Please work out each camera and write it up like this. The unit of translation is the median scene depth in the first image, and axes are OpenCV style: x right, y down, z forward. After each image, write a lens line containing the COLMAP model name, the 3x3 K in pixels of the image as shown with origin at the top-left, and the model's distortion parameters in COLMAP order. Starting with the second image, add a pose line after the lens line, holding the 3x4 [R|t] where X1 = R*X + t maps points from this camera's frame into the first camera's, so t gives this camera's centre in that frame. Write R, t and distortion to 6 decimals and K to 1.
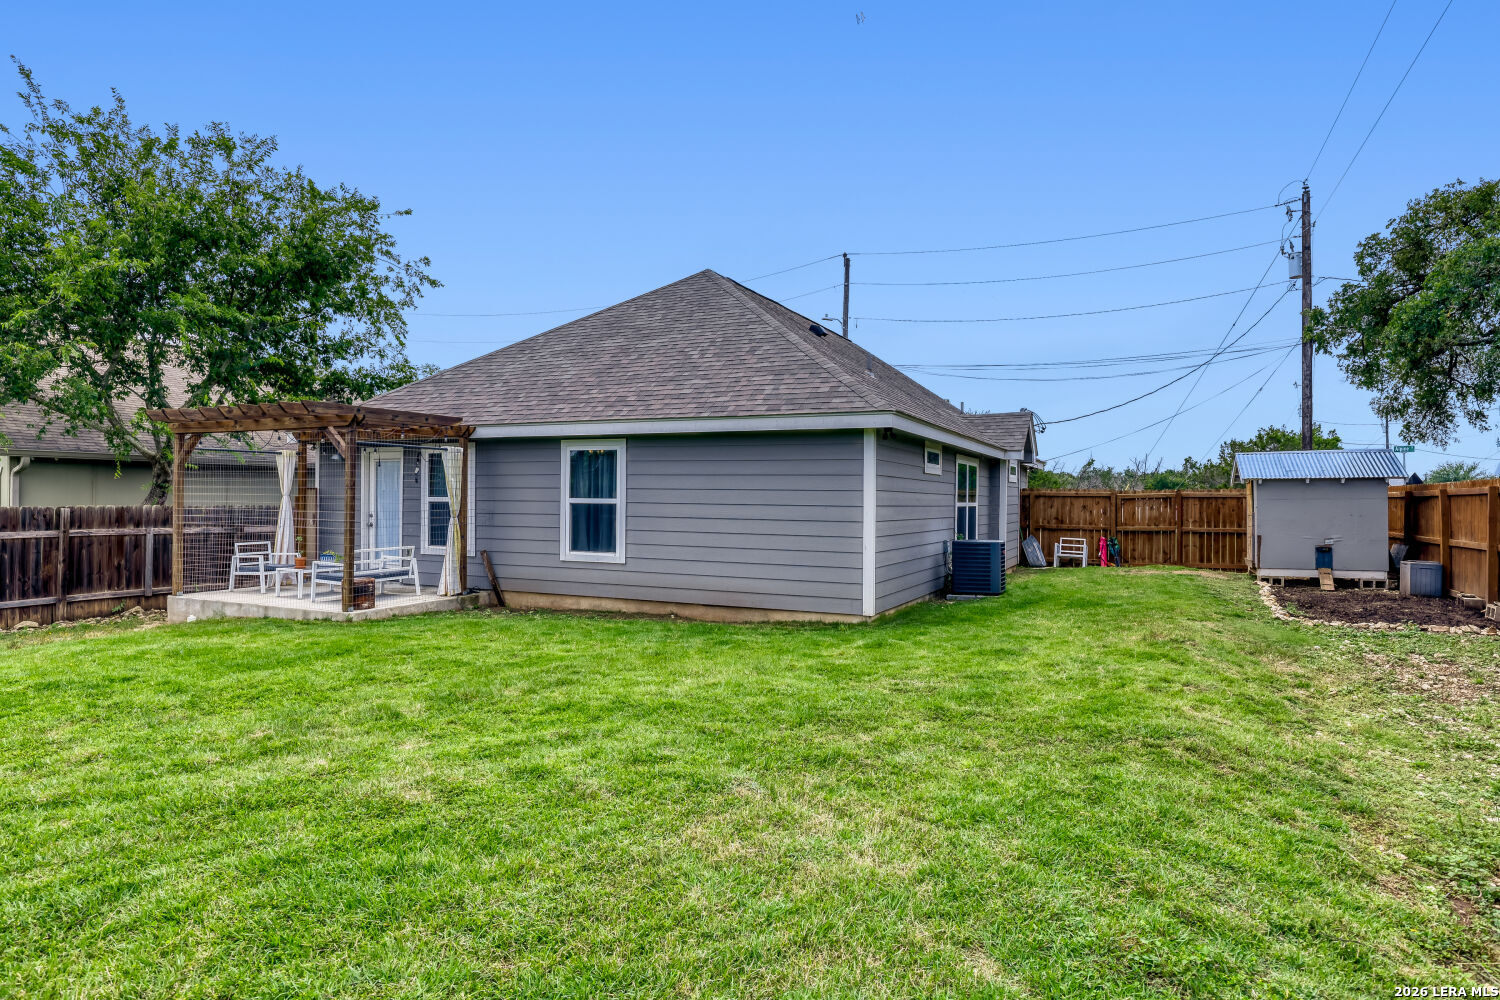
lens RADIAL K [[887.6, 0, 751.1], [0, 887.6, 497.1], [0, 0, 1]] dist [0.002650, 0.000138]
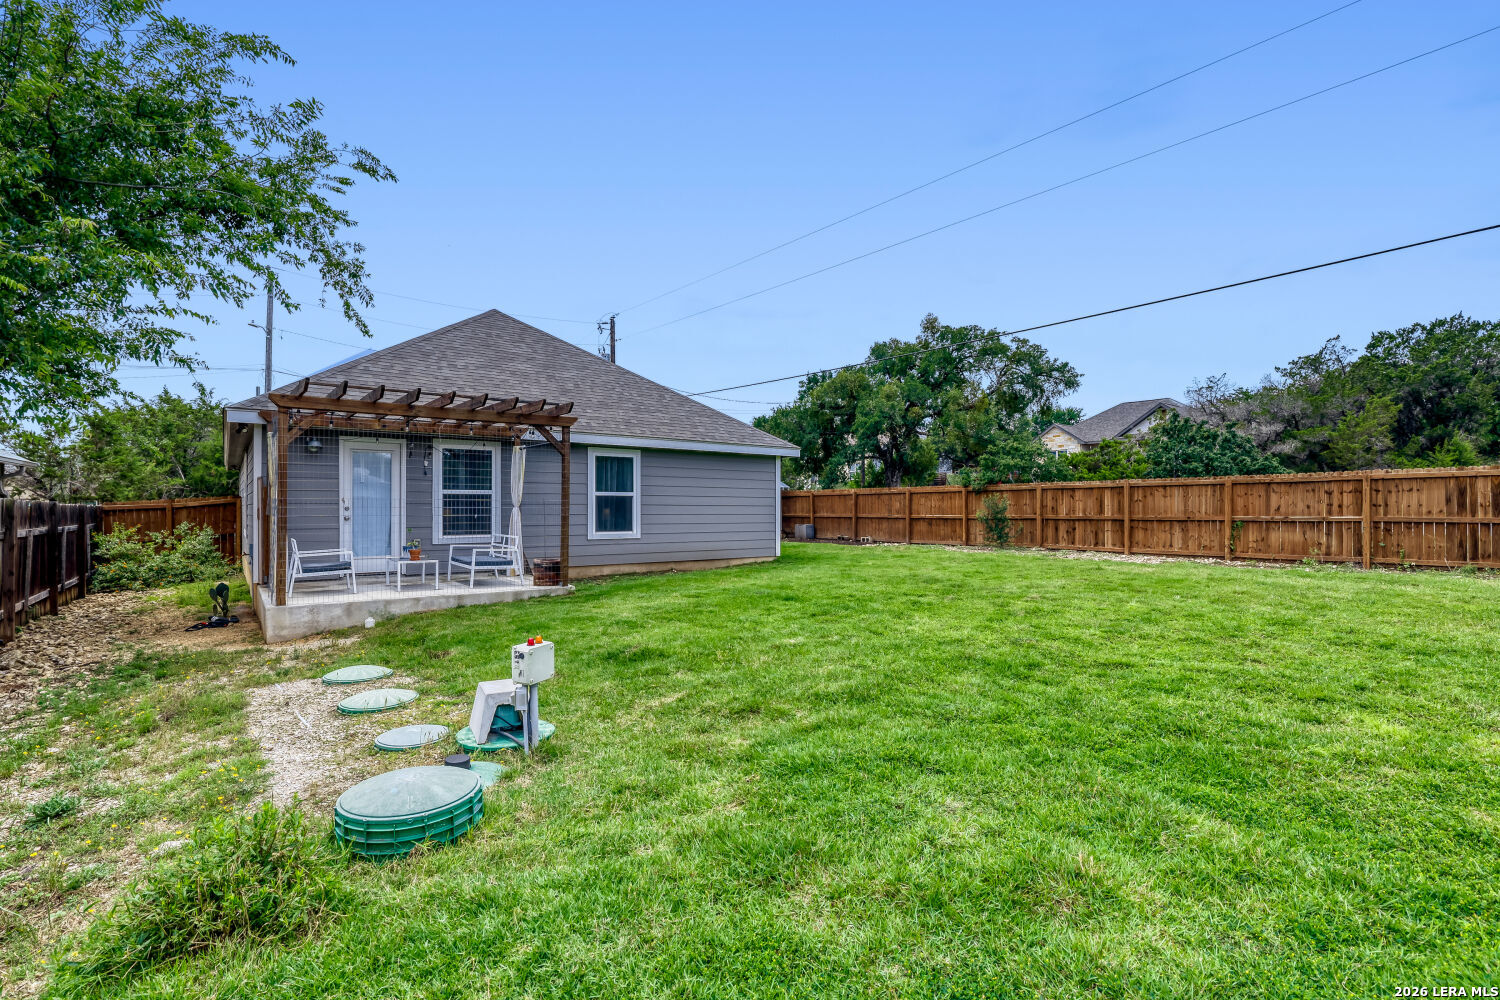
lens RADIAL K [[684.1, 0, 746.0], [0, 684.1, 503.7], [0, 0, 1]] dist [-0.028611, 0.006093]
pose [[0.478028, -0.005802, 0.878326, -1.007975], [0.000014, 0.999978, 0.006598, 0.012530], [-0.878345, -0.003141, 0.478018, 0.326911]]
